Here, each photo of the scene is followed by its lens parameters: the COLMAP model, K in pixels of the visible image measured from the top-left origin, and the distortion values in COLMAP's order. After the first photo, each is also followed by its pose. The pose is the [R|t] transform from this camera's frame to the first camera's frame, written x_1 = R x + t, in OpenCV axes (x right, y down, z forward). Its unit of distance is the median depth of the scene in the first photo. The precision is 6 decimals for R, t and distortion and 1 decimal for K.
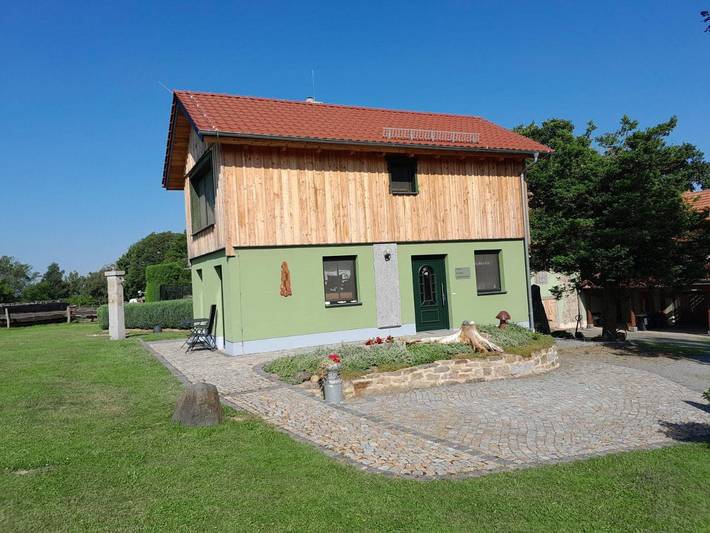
lens RADIAL K [[559.5, 0, 359.6], [0, 559.5, 261.8], [0, 0, 1]] dist [0.076828, -0.013961]
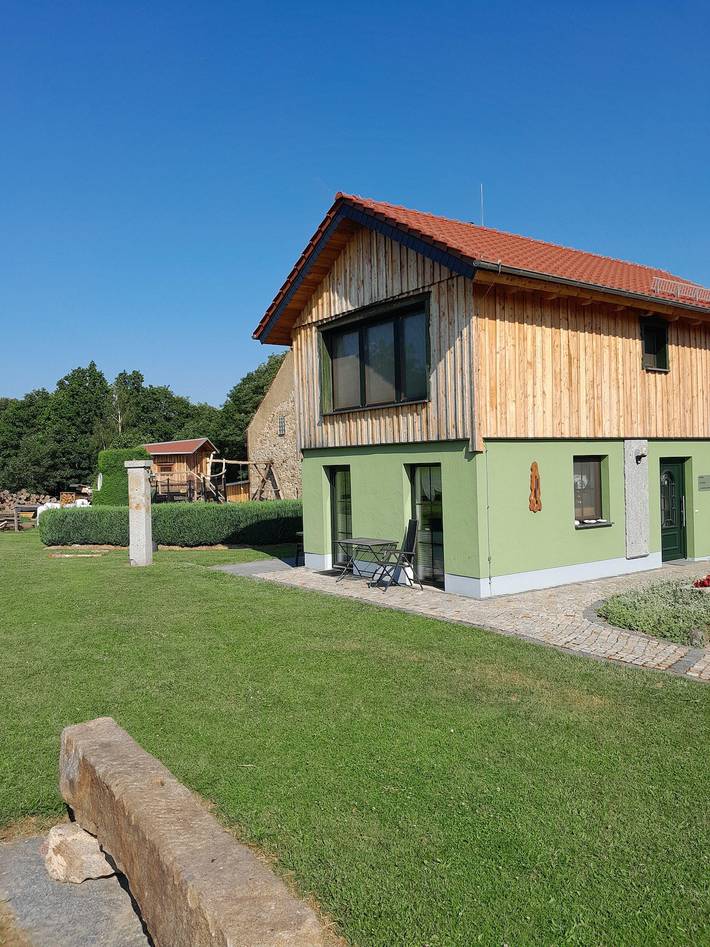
lens RADIAL K [[746.2, 0, 351.1], [0, 746.2, 468.4], [0, 0, 1]] dist [0.076828, -0.013961]
pose [[0.980557, 0.032642, 0.193498, -0.511096], [-0.037879, 0.999008, 0.023422, -0.004851], [-0.192542, -0.030296, 0.980821, 0.137170]]
